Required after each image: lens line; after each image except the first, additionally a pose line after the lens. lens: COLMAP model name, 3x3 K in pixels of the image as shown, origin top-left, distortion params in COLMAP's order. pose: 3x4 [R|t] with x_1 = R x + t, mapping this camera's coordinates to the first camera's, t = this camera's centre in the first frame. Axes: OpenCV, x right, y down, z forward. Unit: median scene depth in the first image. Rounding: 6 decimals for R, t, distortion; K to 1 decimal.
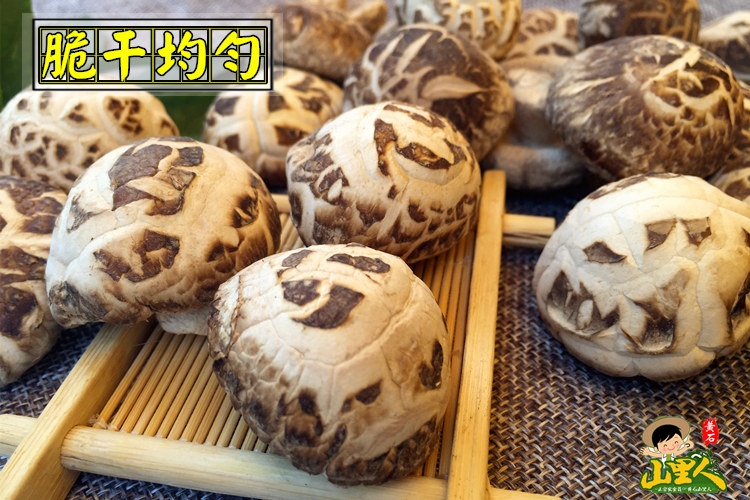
lens RADIAL K [[692.8, 0, 374.0], [0, 692.8, 226.4], [0, 0, 1]] dist [0.064731, -0.169212]
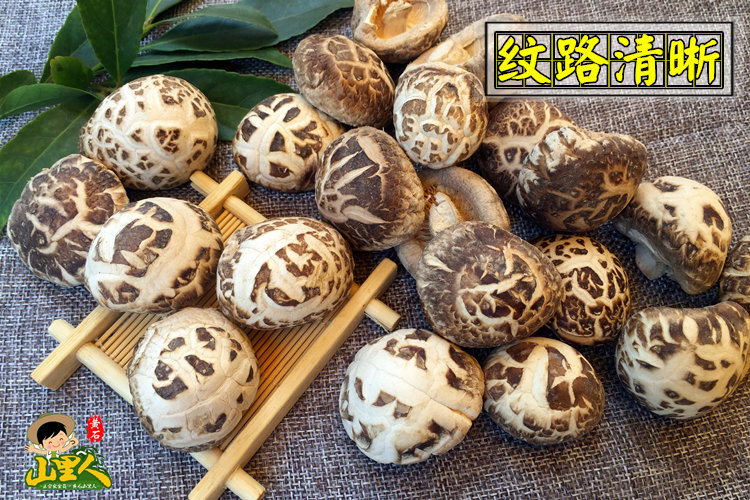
lens RADIAL K [[694.8, 0, 375.0], [0, 694.8, 250.0], [0, 0, 1]] dist [0.069661, -0.165614]
pose [[0.891999, 0.418653, -0.170492, 0.444072], [-0.274128, 0.800880, 0.532395, -0.993900], [0.359432, -0.428159, 0.829149, -0.216568]]
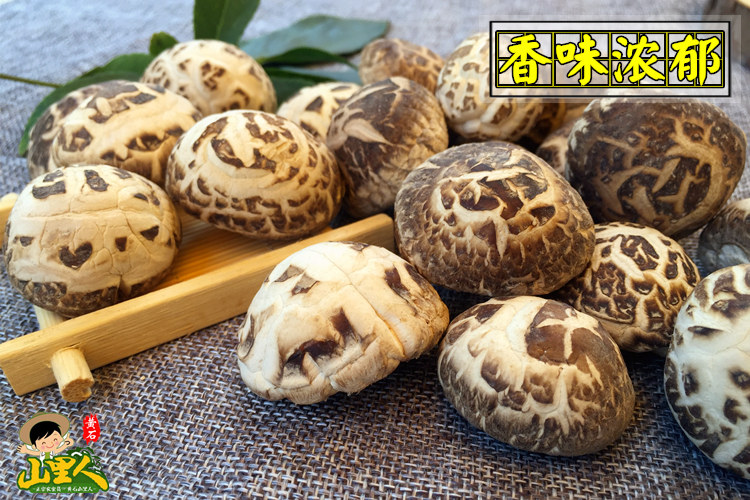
lens RADIAL K [[694.8, 0, 375.0], [0, 694.8, 250.0], [0, 0, 1]] dist [0.069661, -0.165614]
pose [[0.670398, 0.429081, -0.605356, 1.012651], [-0.434536, 0.888338, 0.148436, -0.223685], [0.601452, 0.163538, 0.781991, 0.136362]]
